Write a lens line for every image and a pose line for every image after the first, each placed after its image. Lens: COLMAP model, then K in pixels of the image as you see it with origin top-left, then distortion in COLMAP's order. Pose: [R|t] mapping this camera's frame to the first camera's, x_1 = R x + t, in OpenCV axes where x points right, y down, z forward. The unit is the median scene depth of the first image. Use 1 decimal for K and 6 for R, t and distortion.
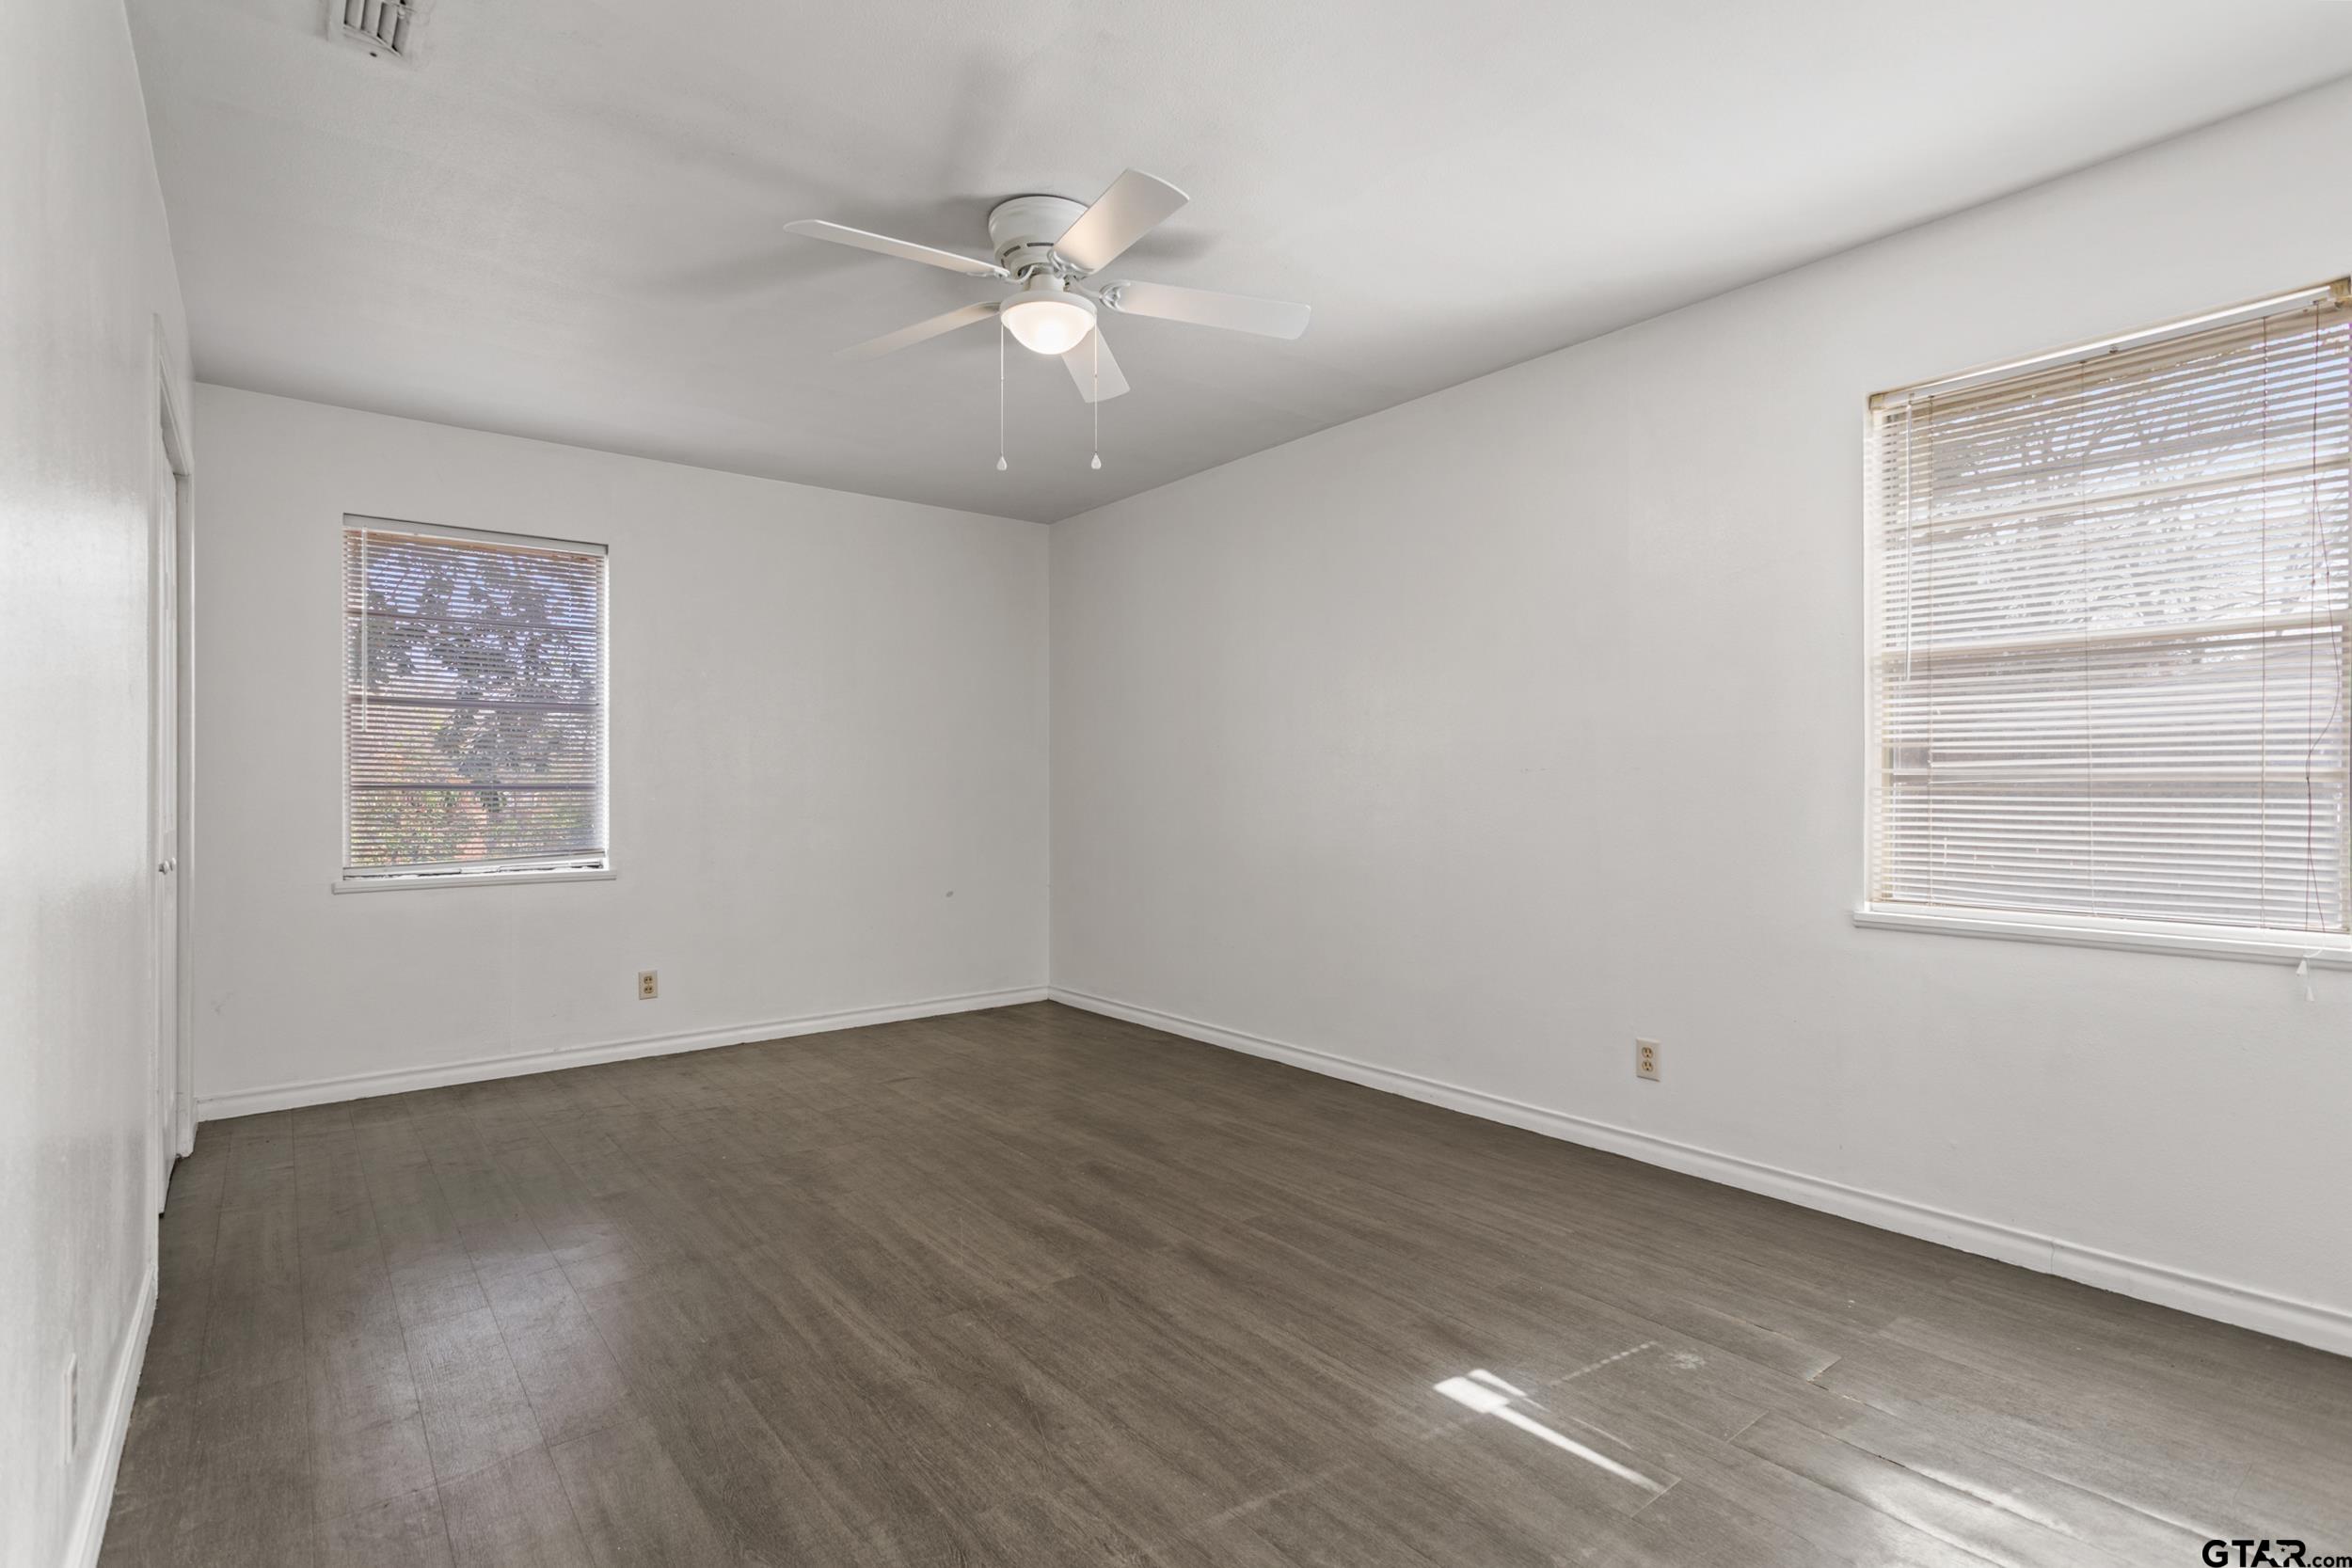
lens RADIAL K [[1113.6, 0, 1180.1], [0, 1113.6, 776.8], [0, 0, 1]] dist [-0.001967, -0.000299]
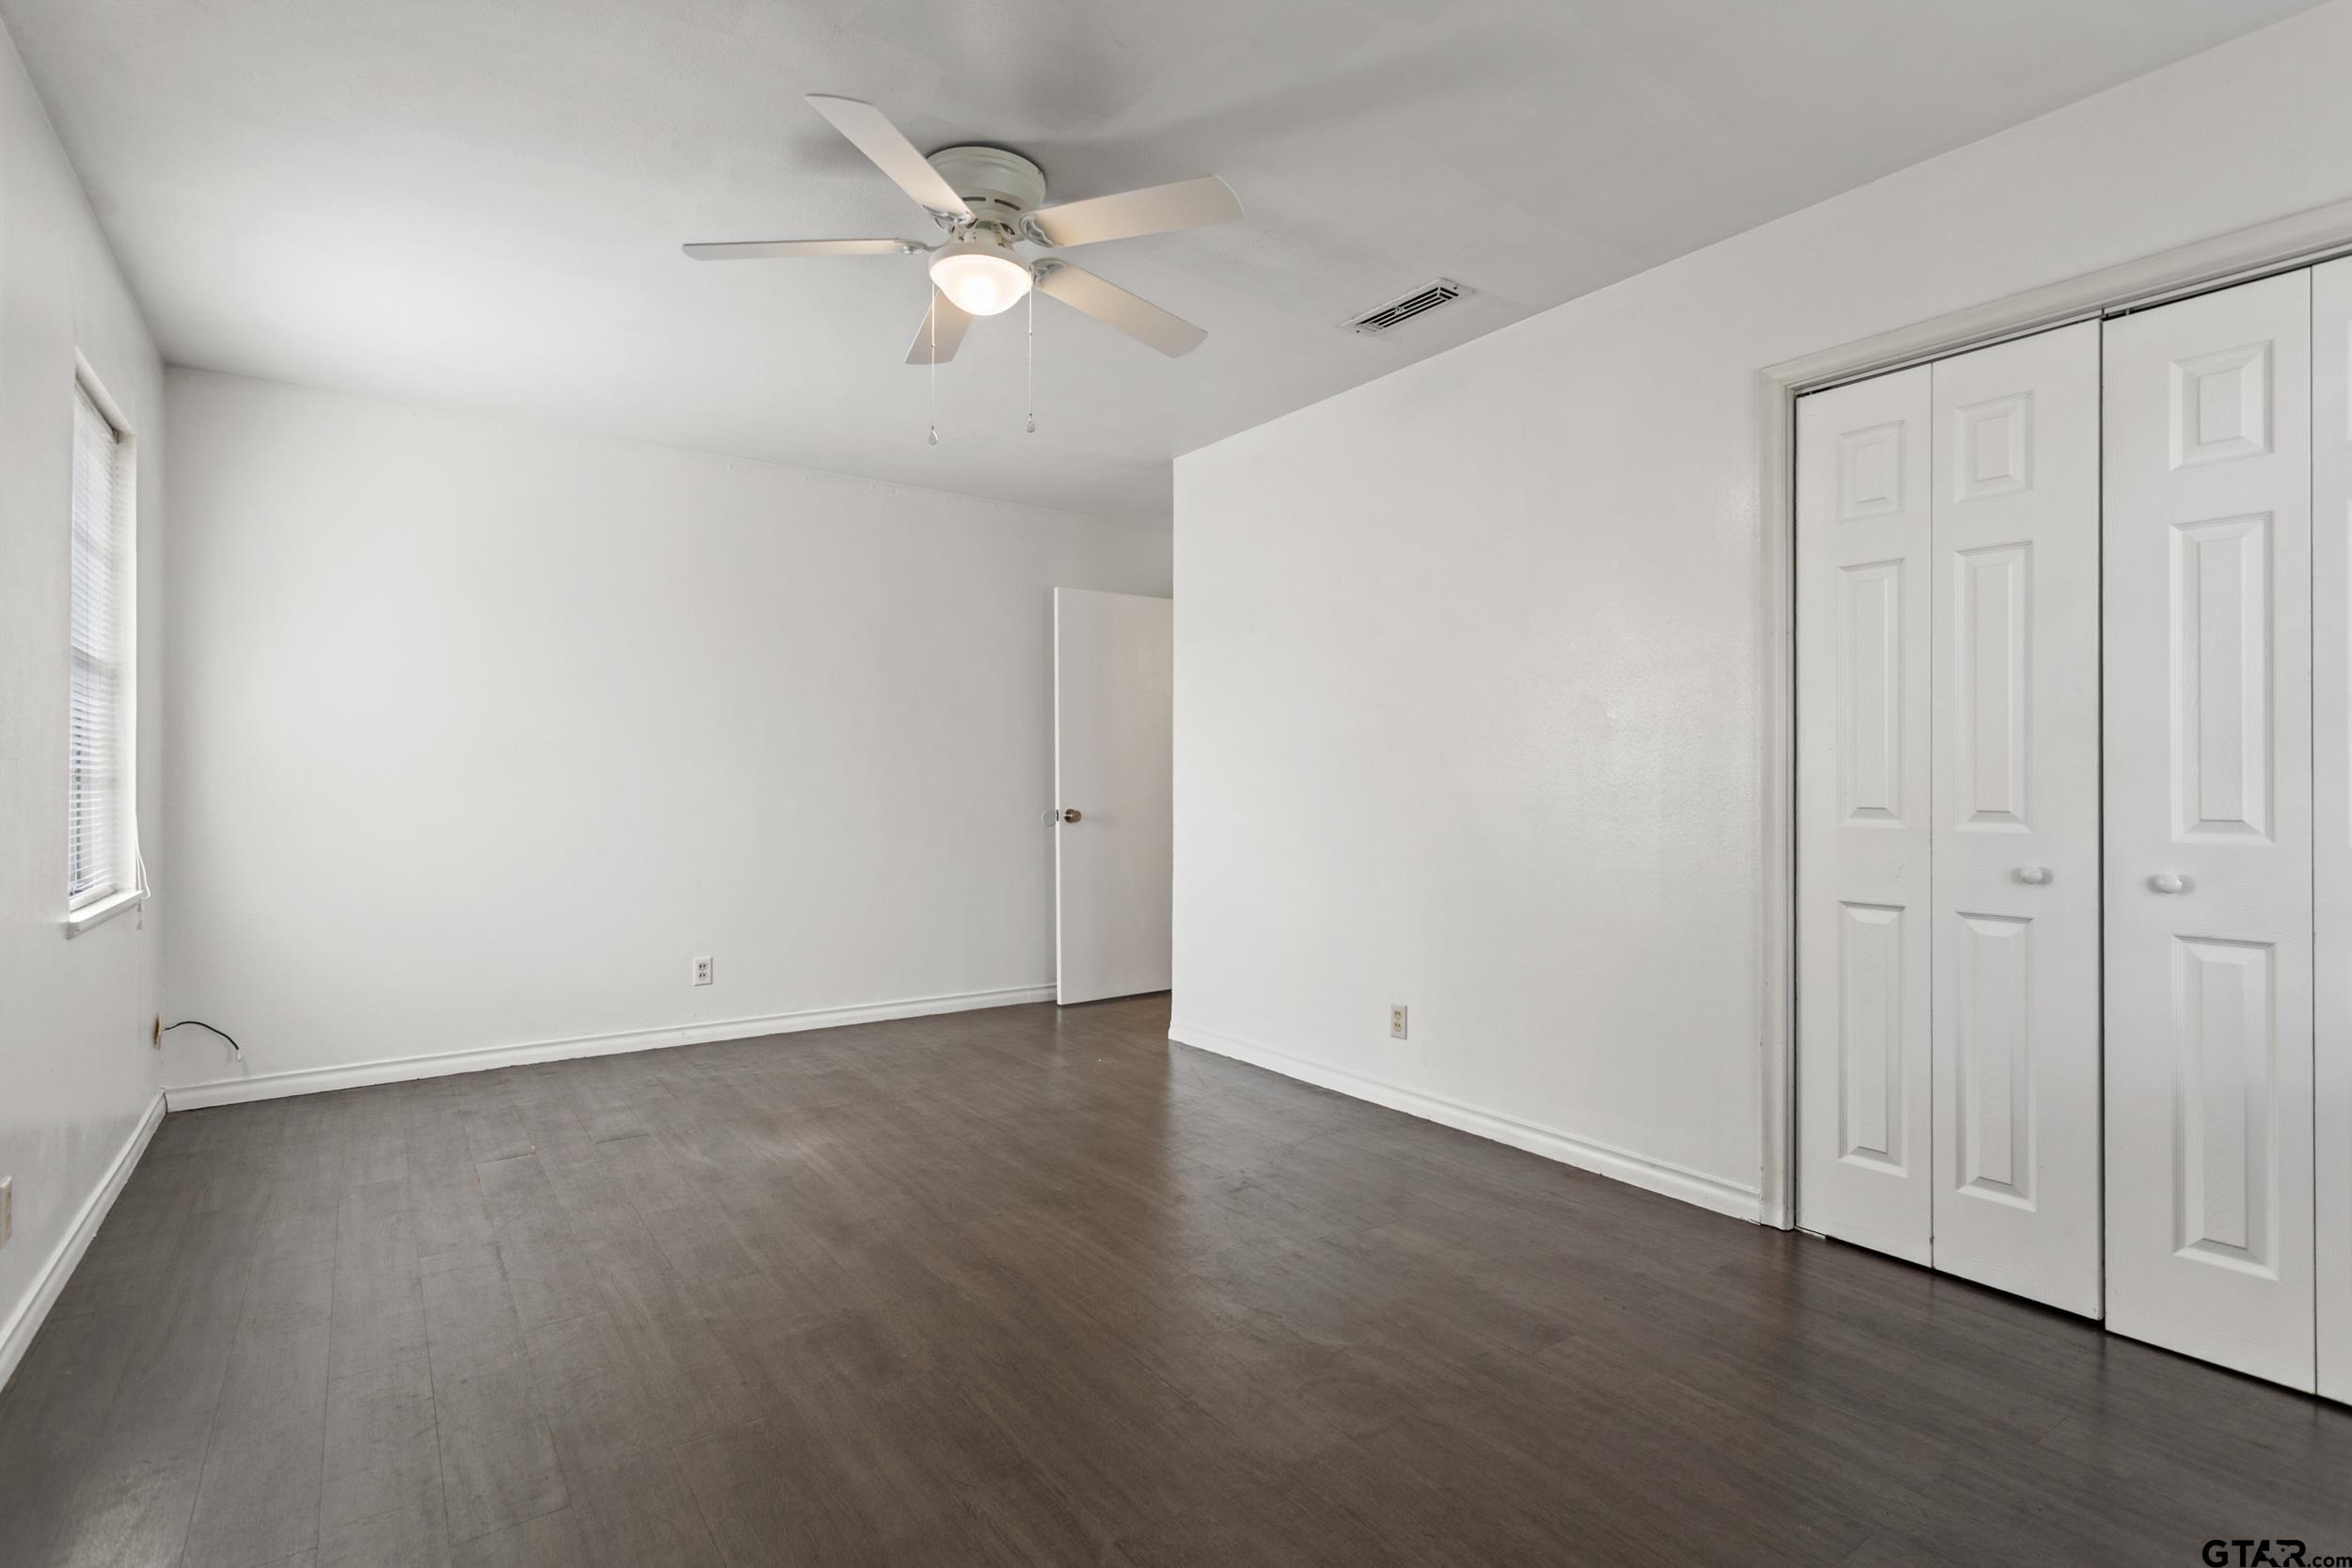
lens RADIAL K [[1113.6, 0, 1180.1], [0, 1113.6, 776.8], [0, 0, 1]] dist [-0.001967, -0.000299]
pose [[-0.998485, 0.002728, 0.054952, -0.359940], [0.002253, 0.999960, -0.008706, 0.017284], [-0.054974, -0.008569, -0.998451, 2.056956]]
